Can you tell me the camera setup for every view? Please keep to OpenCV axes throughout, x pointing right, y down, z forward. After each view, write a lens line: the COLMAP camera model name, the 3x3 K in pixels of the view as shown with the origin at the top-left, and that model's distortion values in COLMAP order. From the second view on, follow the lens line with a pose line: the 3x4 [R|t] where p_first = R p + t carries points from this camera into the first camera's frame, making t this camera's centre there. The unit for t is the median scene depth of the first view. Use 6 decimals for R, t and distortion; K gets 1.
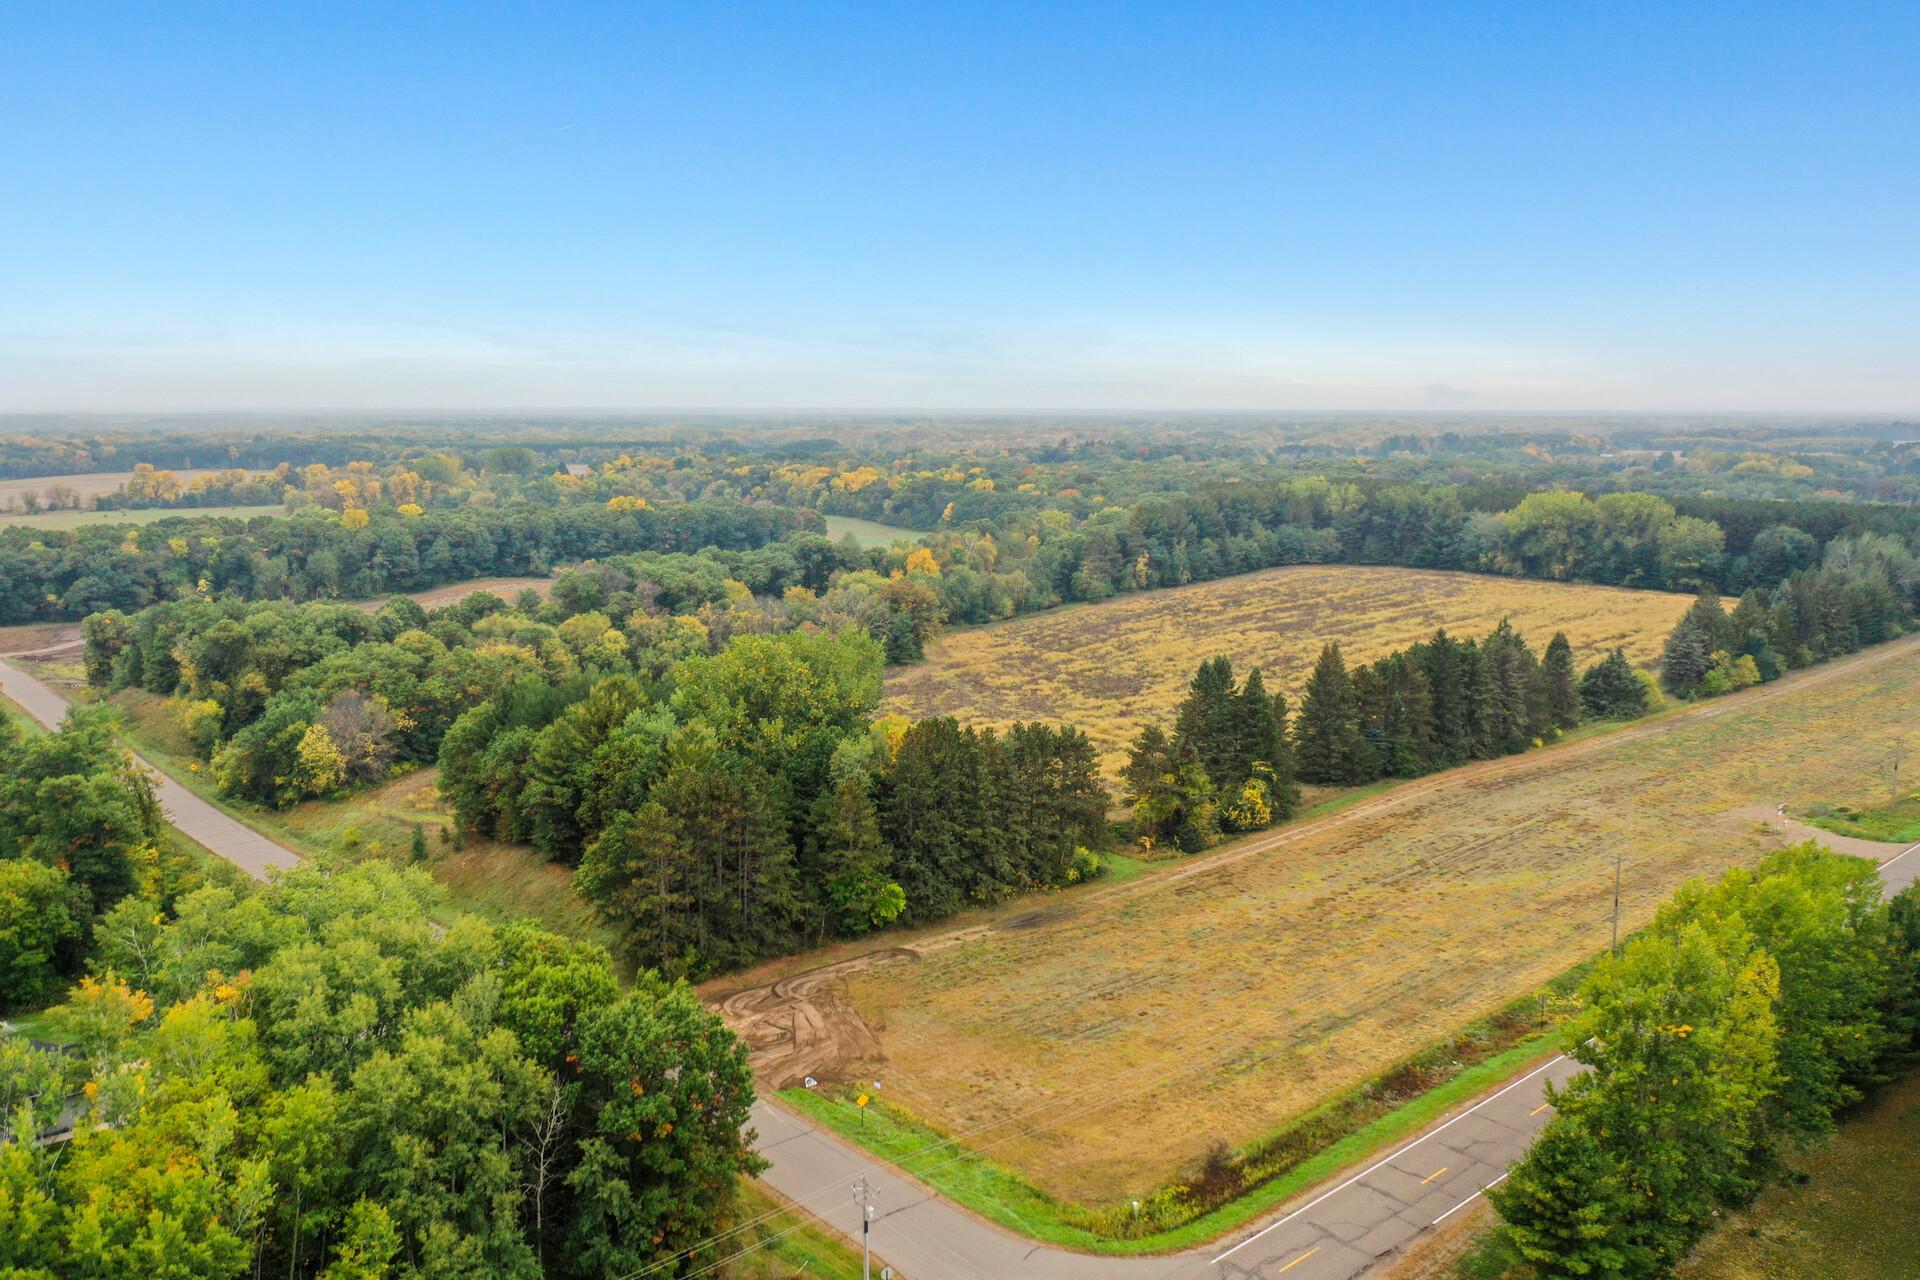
lens RADIAL K [[1458.5, 0, 957.5], [0, 1458.5, 638.2], [0, 0, 1]] dist [-0.018177, -0.005748]
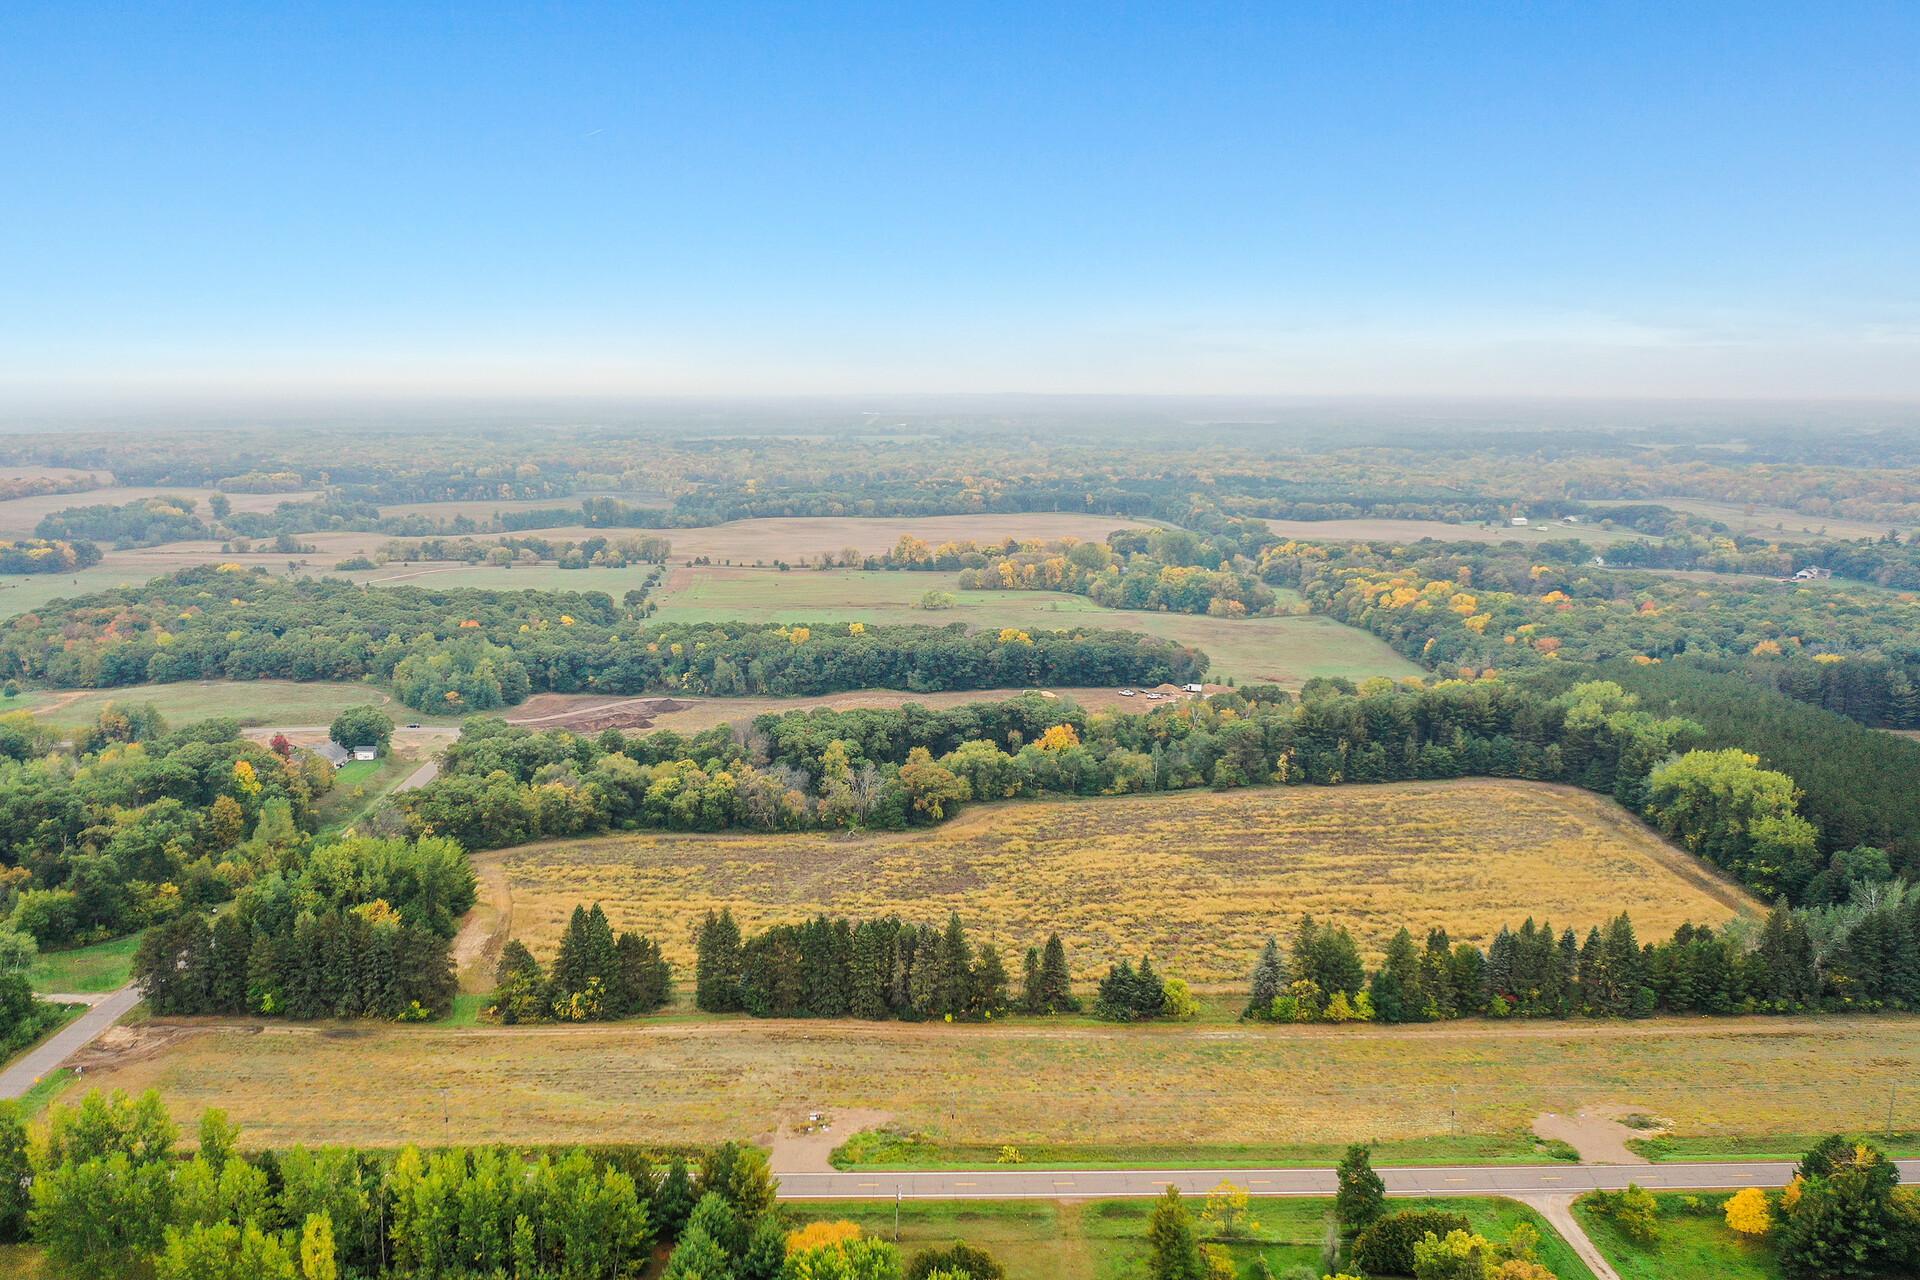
lens RADIAL K [[1458.5, 0, 957.5], [0, 1458.5, 638.2], [0, 0, 1]] dist [-0.018177, -0.005748]
pose [[0.764658, 0.102868, -0.636173, 0.612227], [-0.101282, 0.994093, 0.039004, -0.156501], [0.636428, 0.034608, 0.770560, 0.027240]]
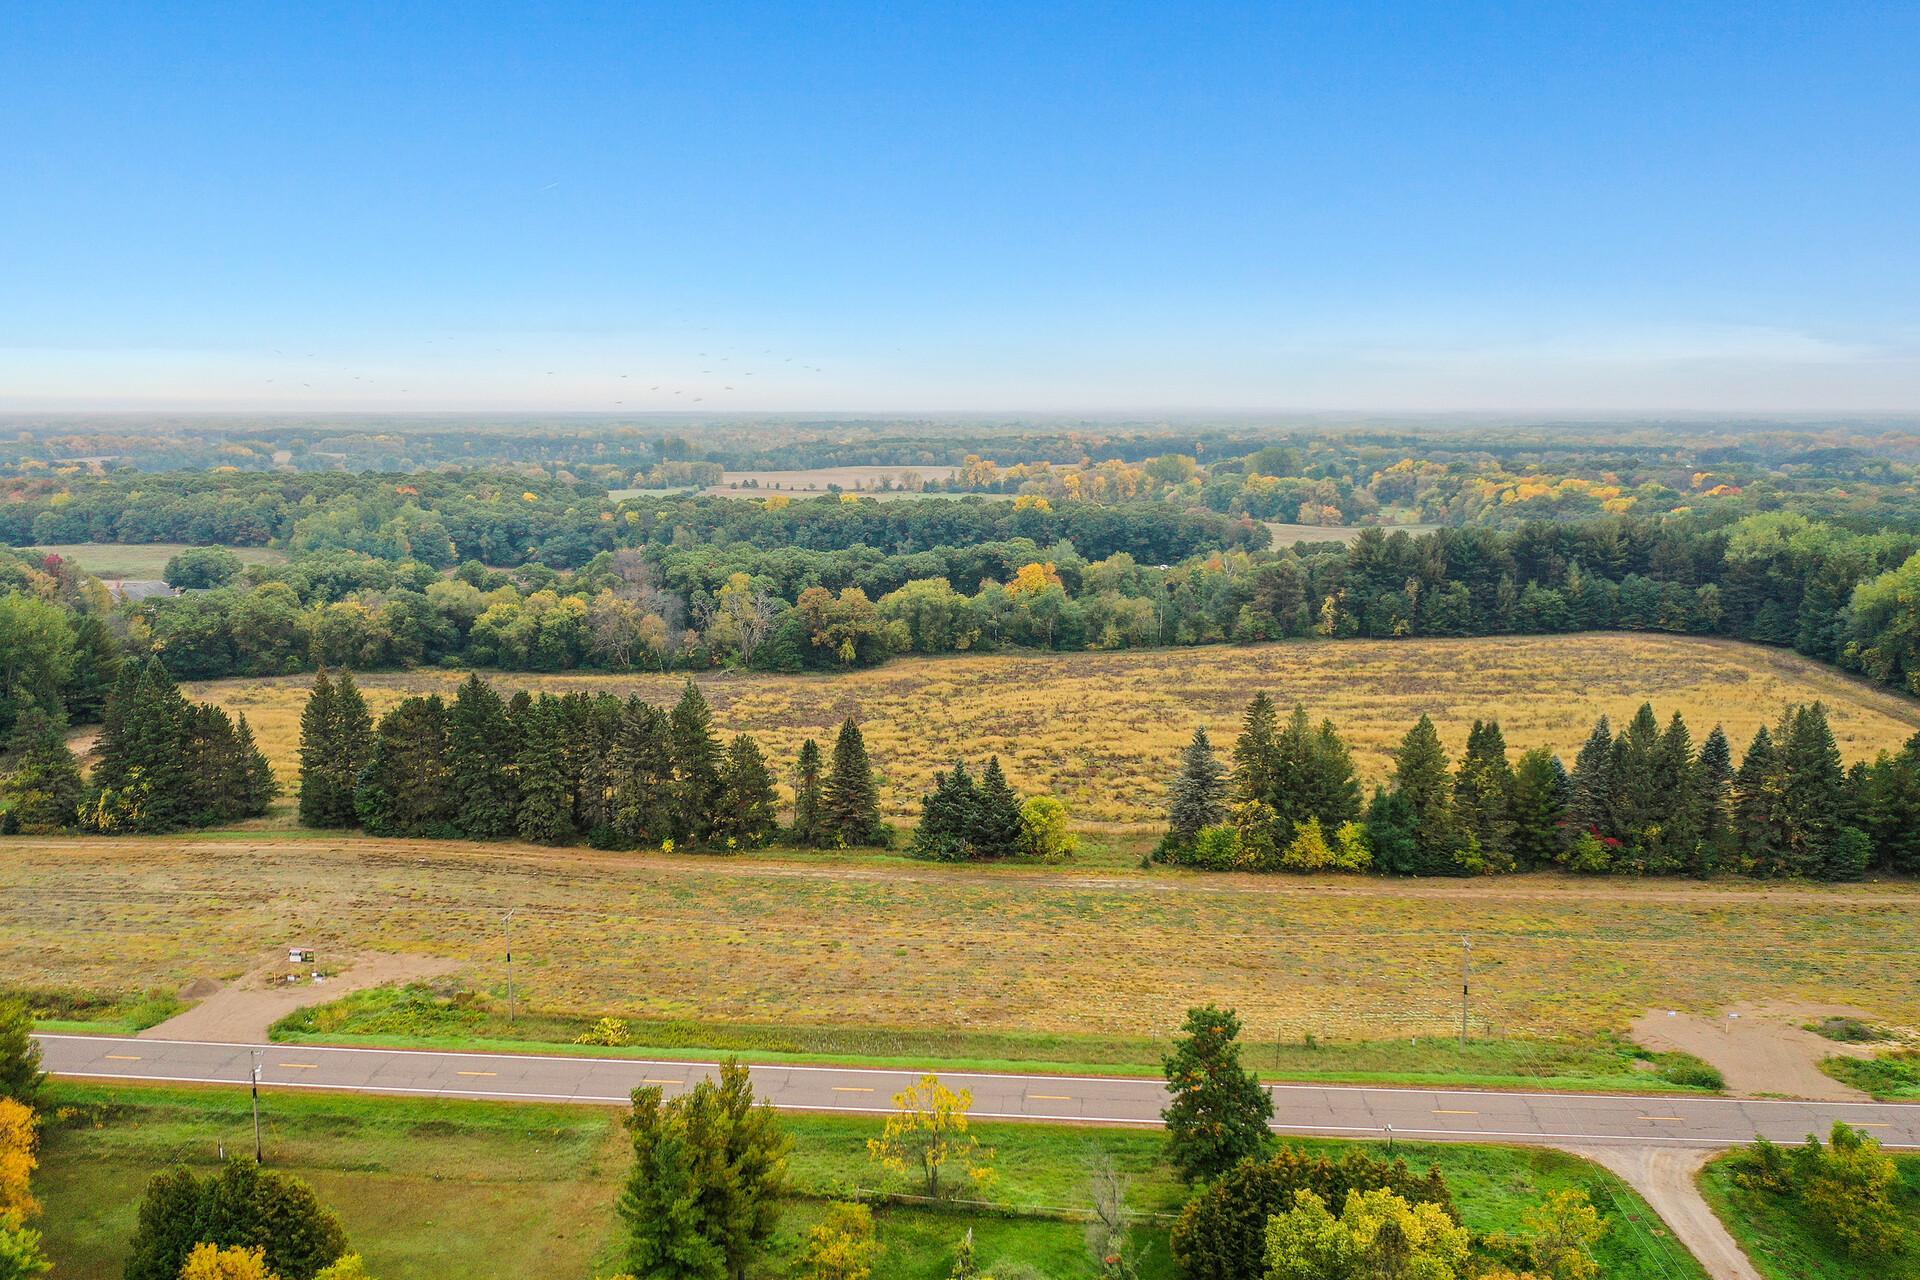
lens RADIAL K [[1458.5, 0, 957.5], [0, 1458.5, 638.2], [0, 0, 1]] dist [-0.018177, -0.005748]
pose [[0.696753, 0.110491, -0.708750, 0.548246], [-0.111178, 0.992760, 0.045471, -0.046383], [0.708643, 0.047116, 0.703992, 0.302023]]
